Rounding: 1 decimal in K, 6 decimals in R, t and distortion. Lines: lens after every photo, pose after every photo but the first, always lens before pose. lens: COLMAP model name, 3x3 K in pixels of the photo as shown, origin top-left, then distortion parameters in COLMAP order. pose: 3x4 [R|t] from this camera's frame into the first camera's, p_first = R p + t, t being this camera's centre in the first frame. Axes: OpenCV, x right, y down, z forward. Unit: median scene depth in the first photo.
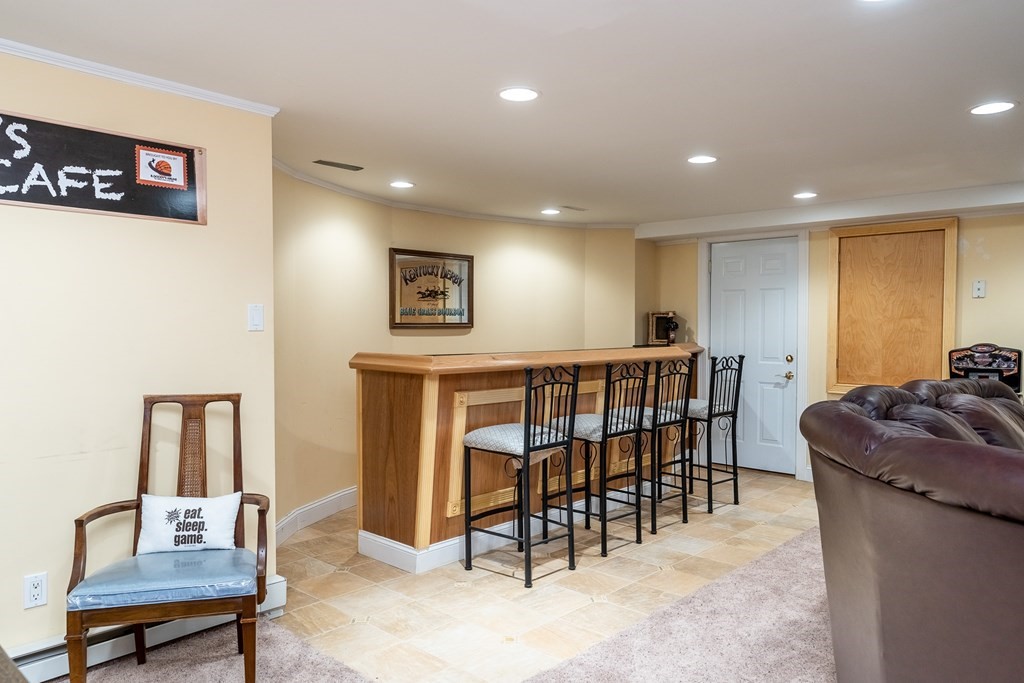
lens RADIAL K [[730.6, 0, 512.0], [0, 730.6, 341.5], [0, 0, 1]] dist [0.002331, 0.000726]
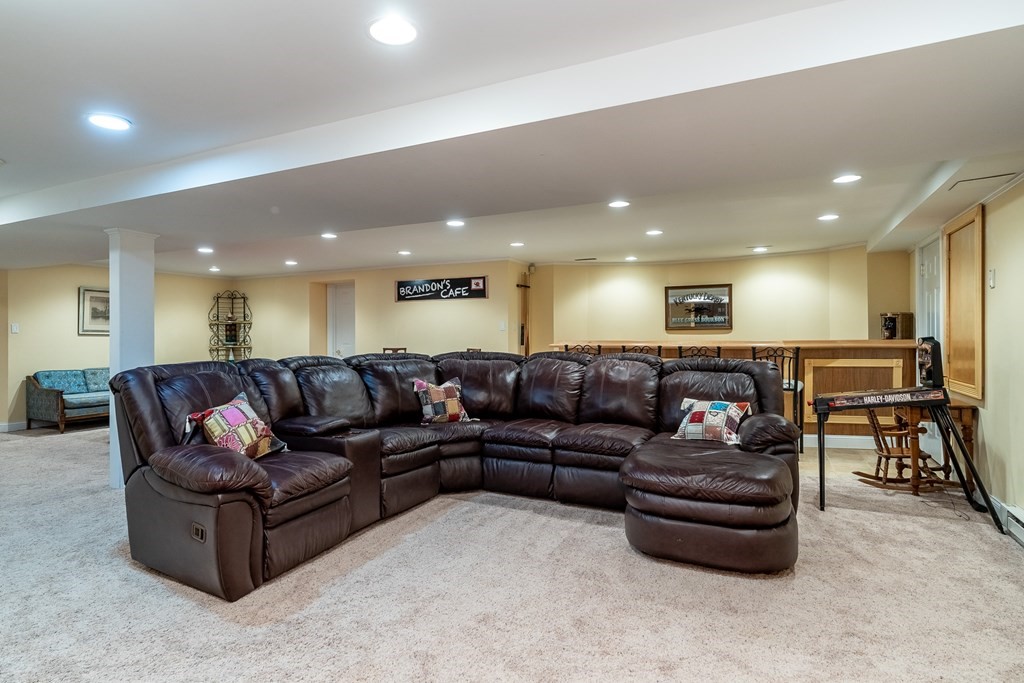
lens RADIAL K [[540.0, 0, 512.0], [0, 540.0, 341.5], [0, 0, 1]] dist [-0.000362, -0.000091]
pose [[0.287783, 0.005668, -0.957679, 2.002036], [-0.012345, 0.999921, 0.002209, 0.028622], [0.957616, 0.011187, 0.287830, 0.415388]]
